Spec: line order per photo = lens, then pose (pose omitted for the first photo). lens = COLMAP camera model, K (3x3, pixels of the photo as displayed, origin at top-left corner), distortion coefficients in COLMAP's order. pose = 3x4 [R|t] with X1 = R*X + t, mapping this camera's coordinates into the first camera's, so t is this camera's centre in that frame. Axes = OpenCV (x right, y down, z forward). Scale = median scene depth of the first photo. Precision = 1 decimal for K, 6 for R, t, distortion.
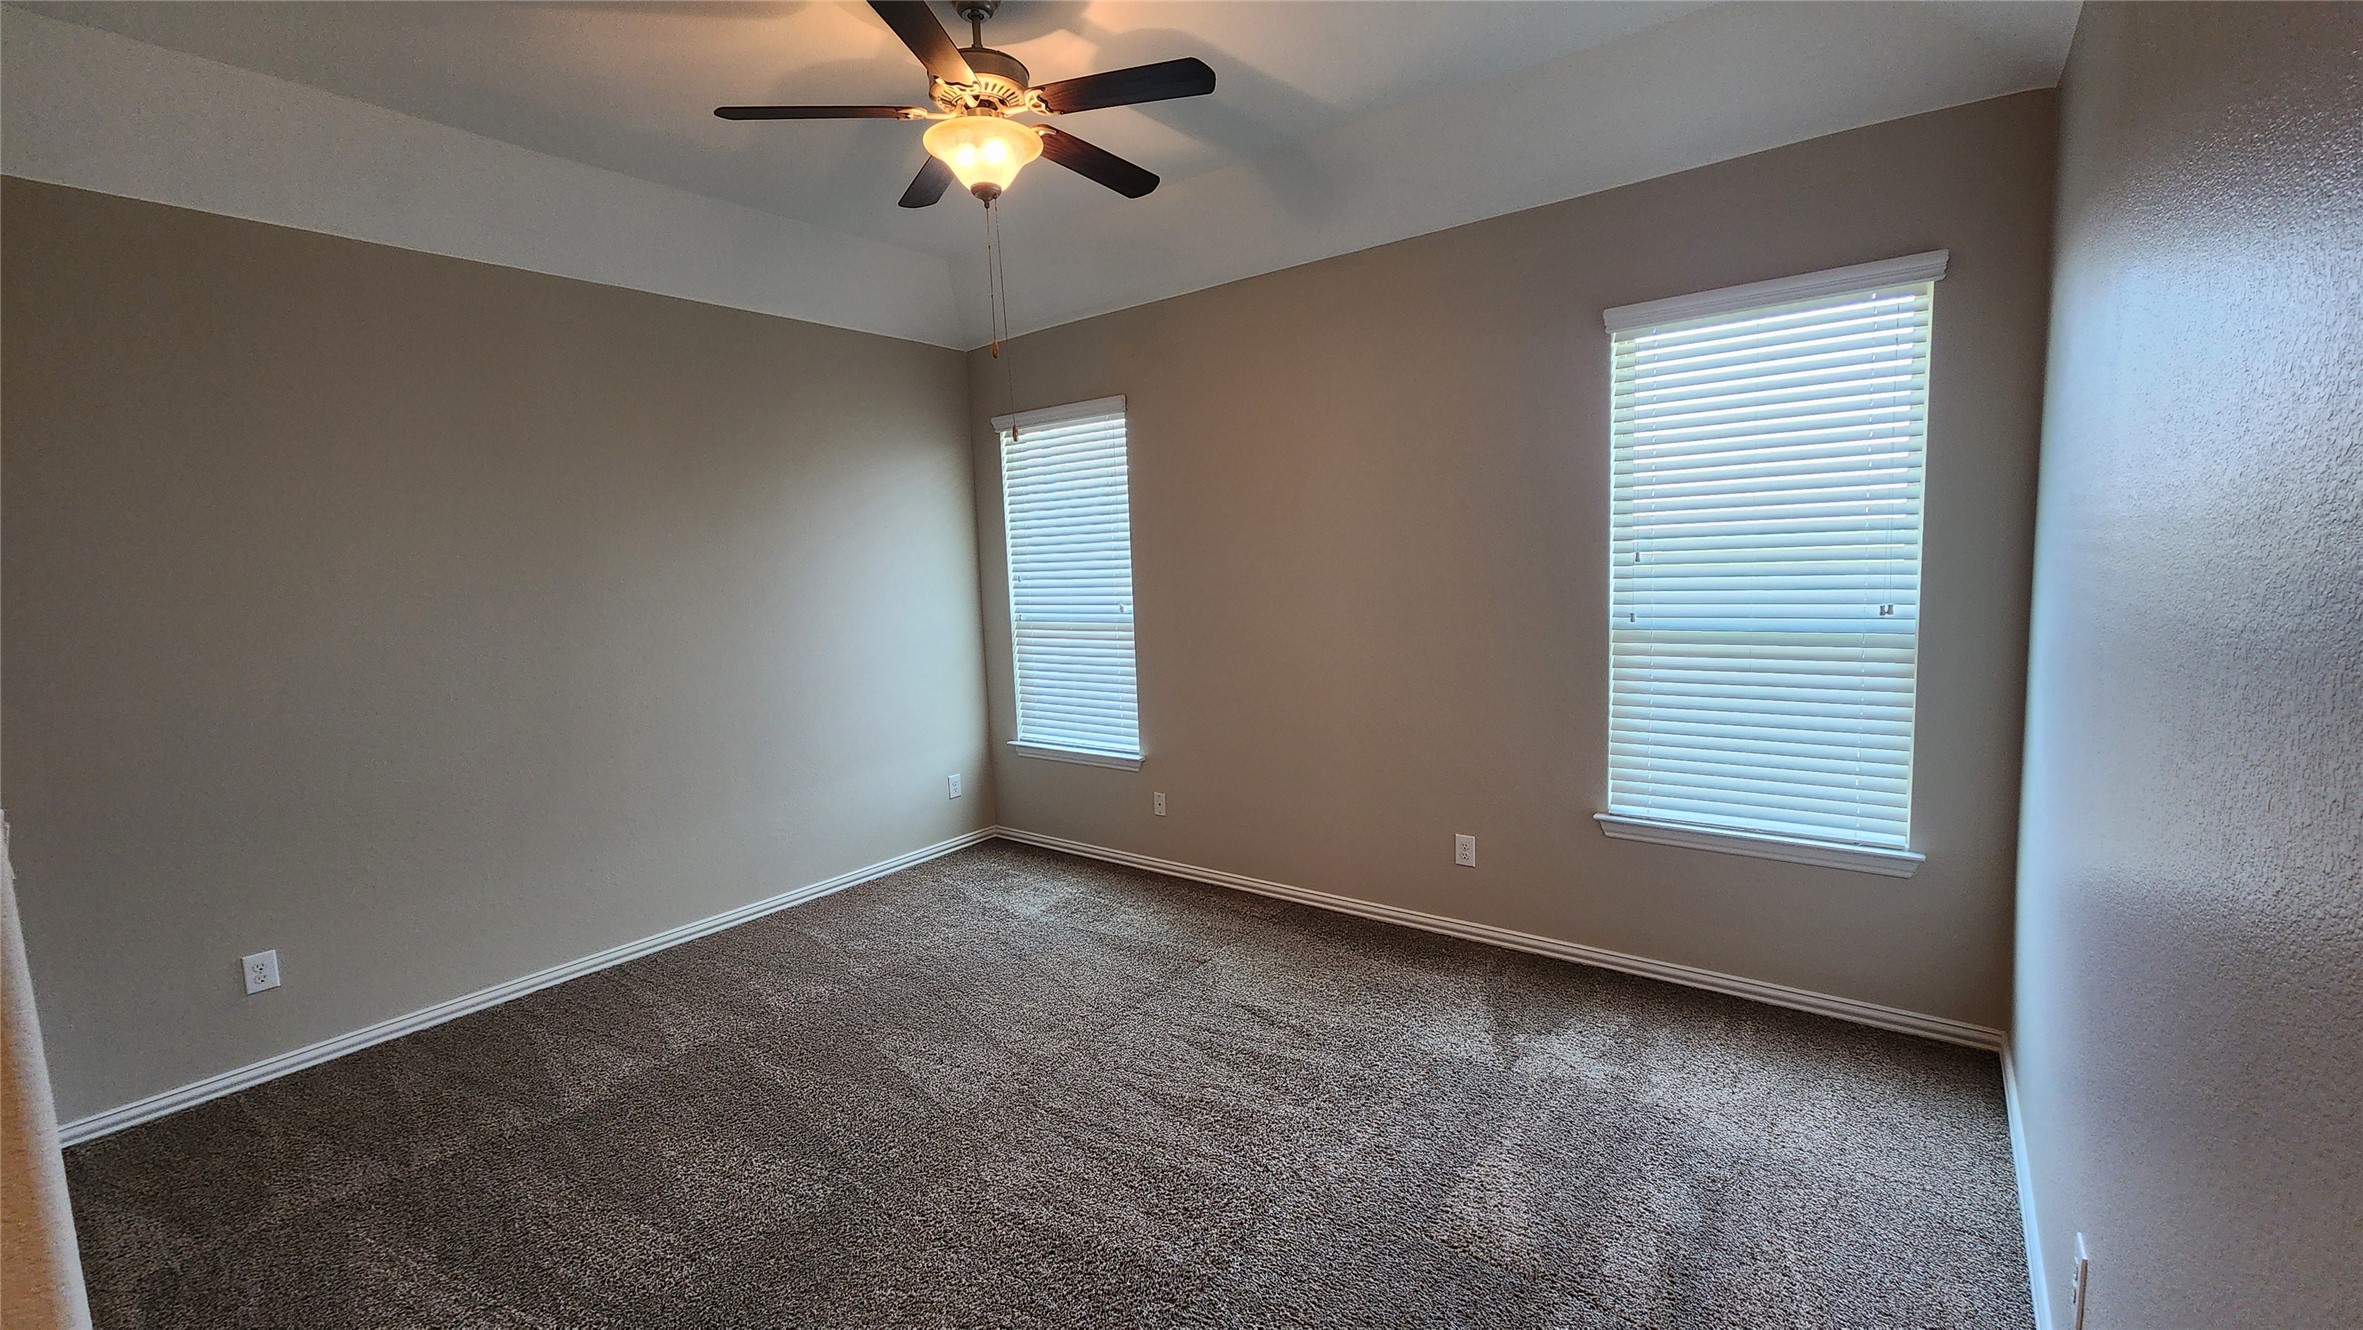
lens RADIAL K [[966.6, 0, 1178.7], [0, 966.6, 661.0], [0, 0, 1]] dist [-0.002453, 0.001176]
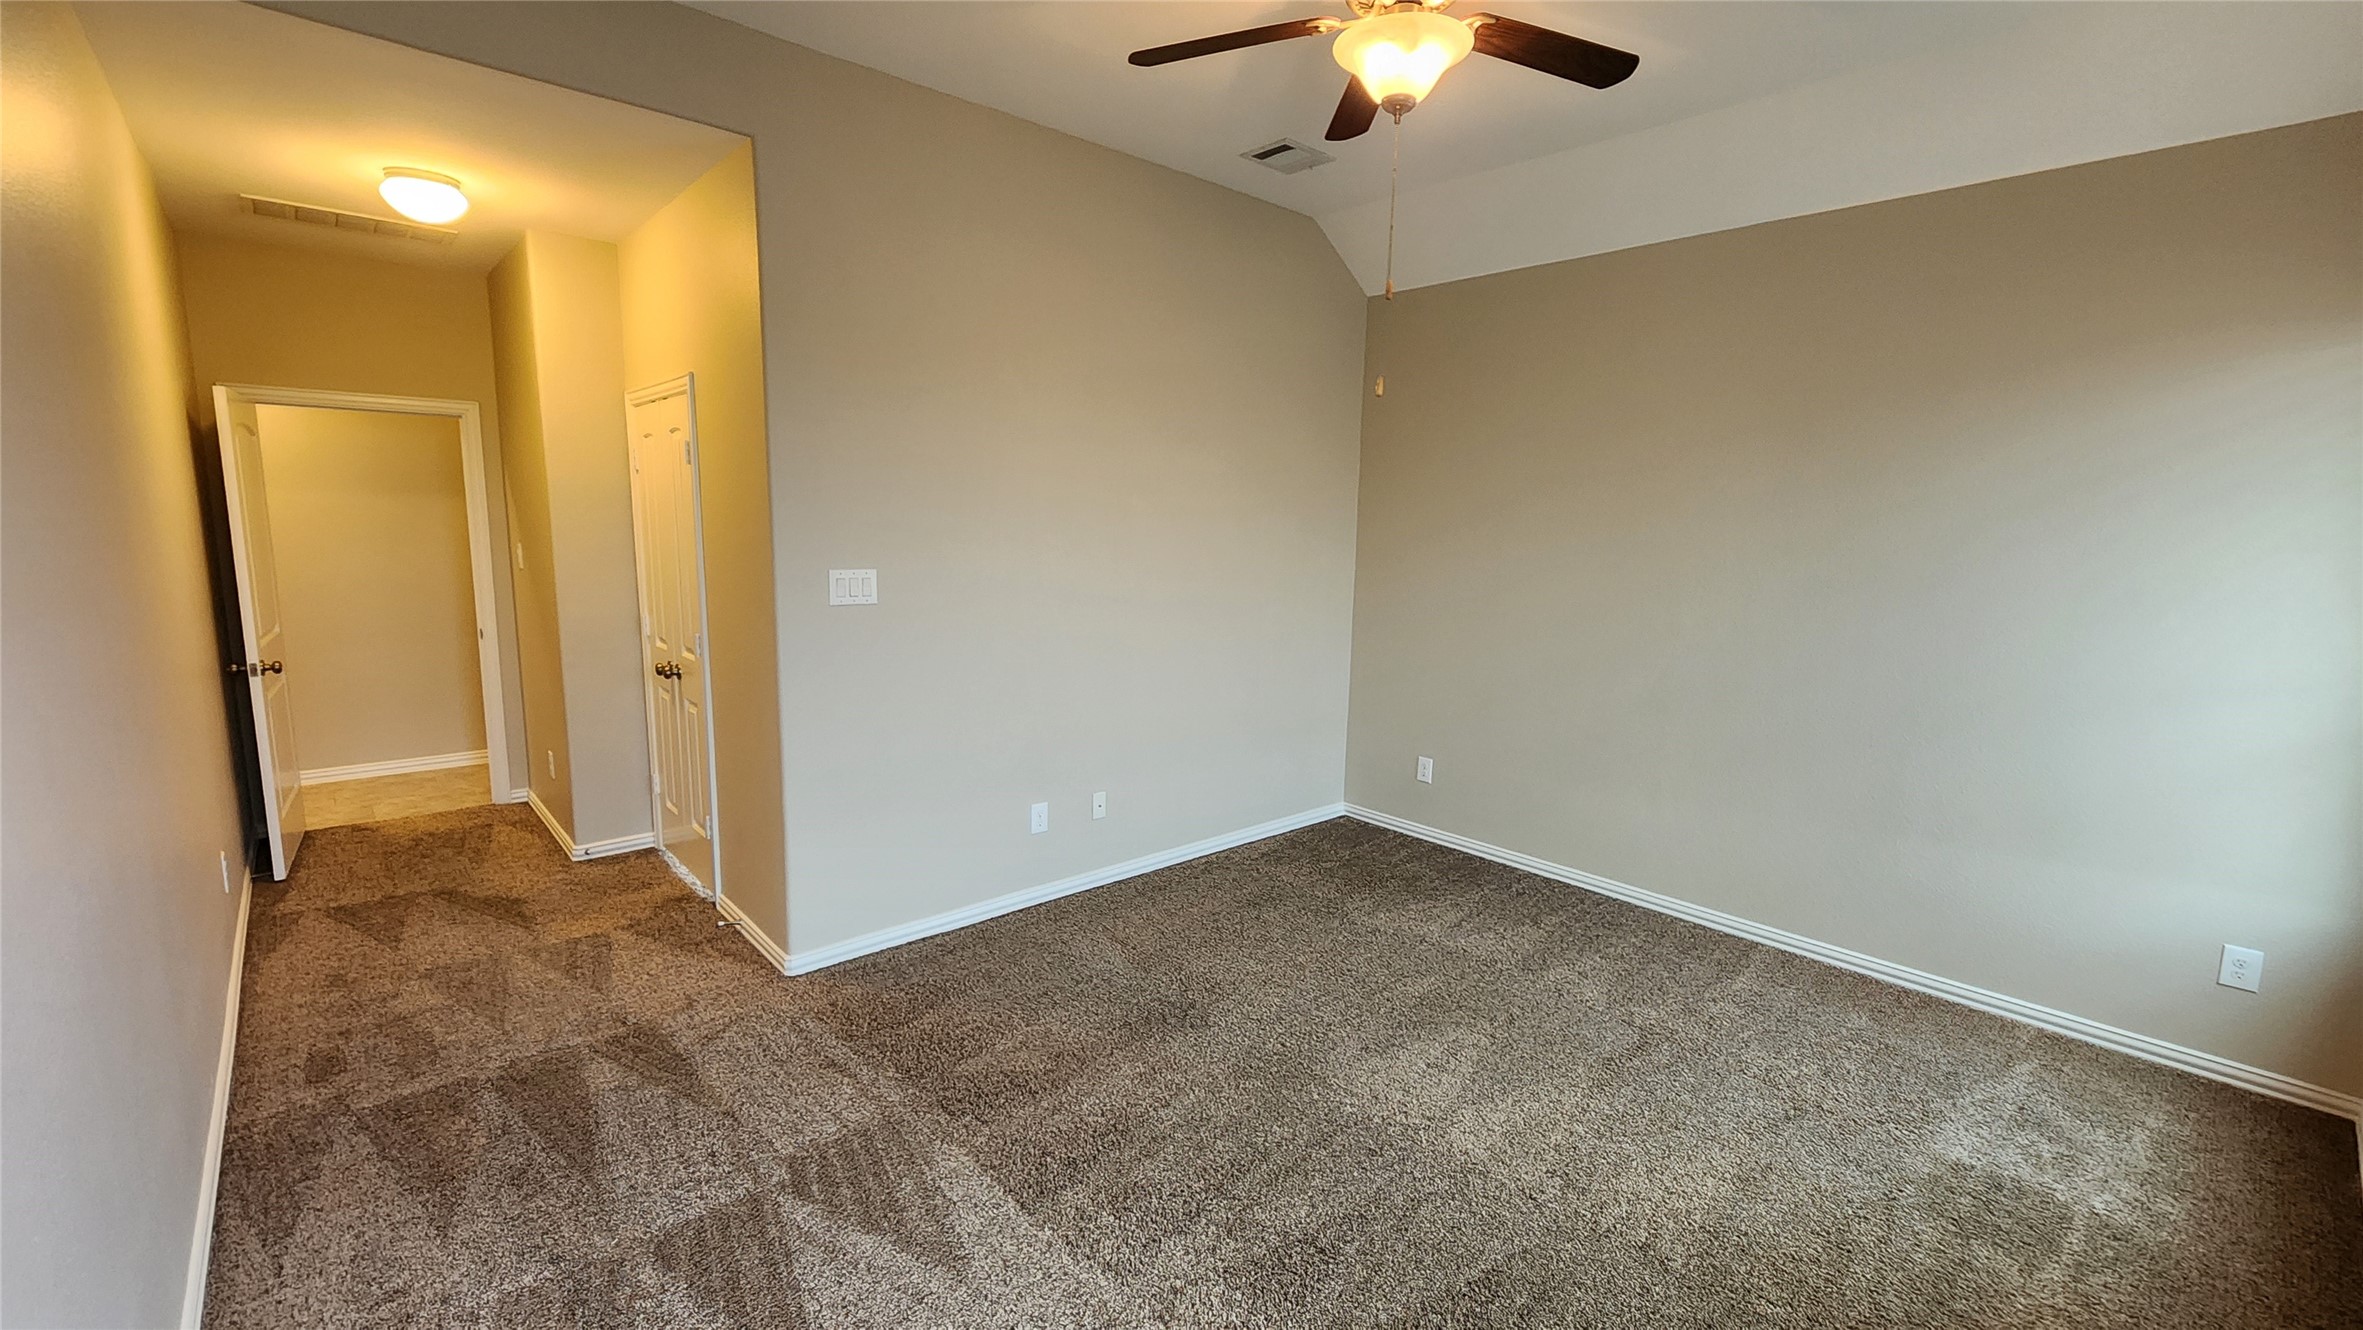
lens RADIAL K [[966.6, 0, 1178.7], [0, 966.6, 661.0], [0, 0, 1]] dist [-0.002453, 0.001176]
pose [[-0.196788, 0.175577, -0.964597, 0.448300], [-0.119432, 0.972215, 0.201329, -0.087780], [0.973145, 0.154823, -0.170351, 0.607216]]
